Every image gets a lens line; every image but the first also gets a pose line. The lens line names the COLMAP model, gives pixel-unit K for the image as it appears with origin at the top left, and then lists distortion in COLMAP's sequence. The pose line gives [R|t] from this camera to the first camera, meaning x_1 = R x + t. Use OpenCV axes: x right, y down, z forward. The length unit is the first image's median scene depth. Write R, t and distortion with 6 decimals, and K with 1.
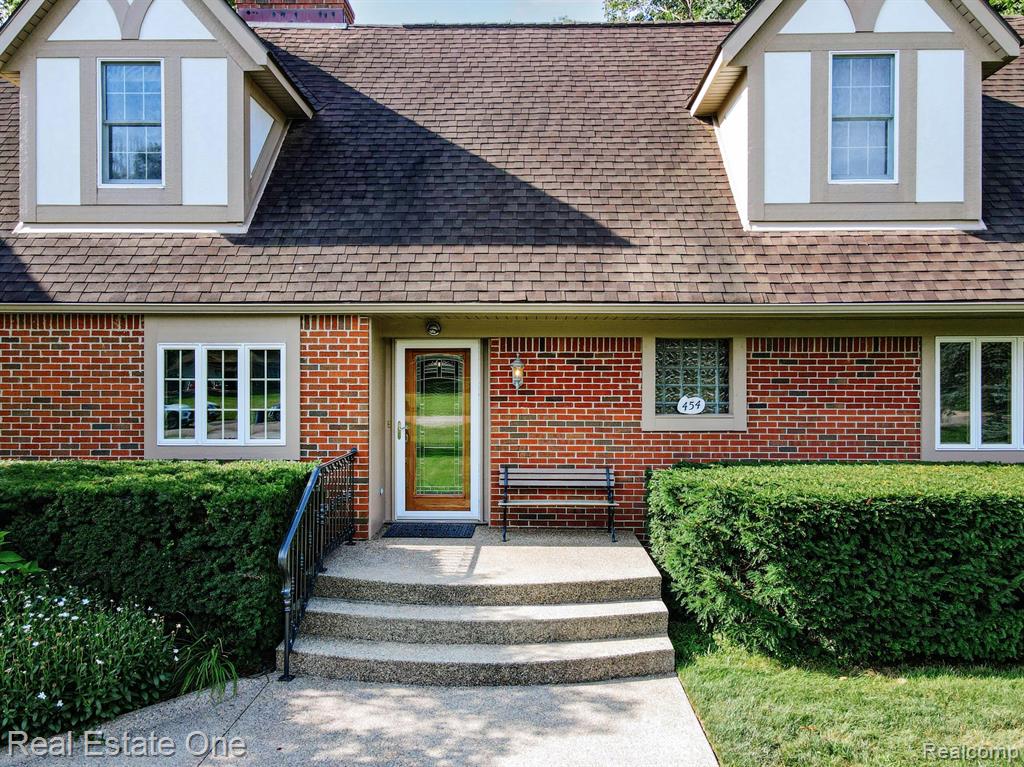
lens RADIAL K [[775.8, 0, 511.4], [0, 775.8, 382.2], [0, 0, 1]] dist [0.022949, 0.004400]
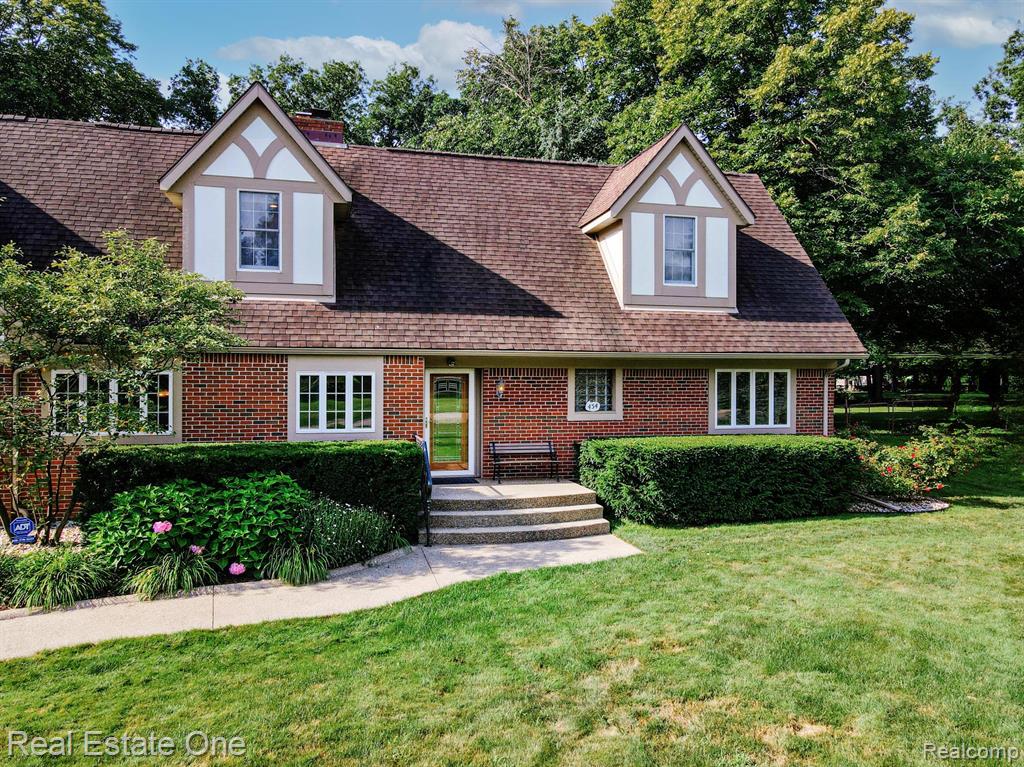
lens RADIAL K [[775.8, 0, 510.8], [0, 775.8, 384.8], [0, 0, 1]] dist [0.022949, 0.004400]
pose [[0.964607, -0.001070, 0.263690, -0.439367], [-0.000277, 0.999987, 0.005070, -0.029732], [-0.263692, -0.004963, 0.964594, -0.698549]]
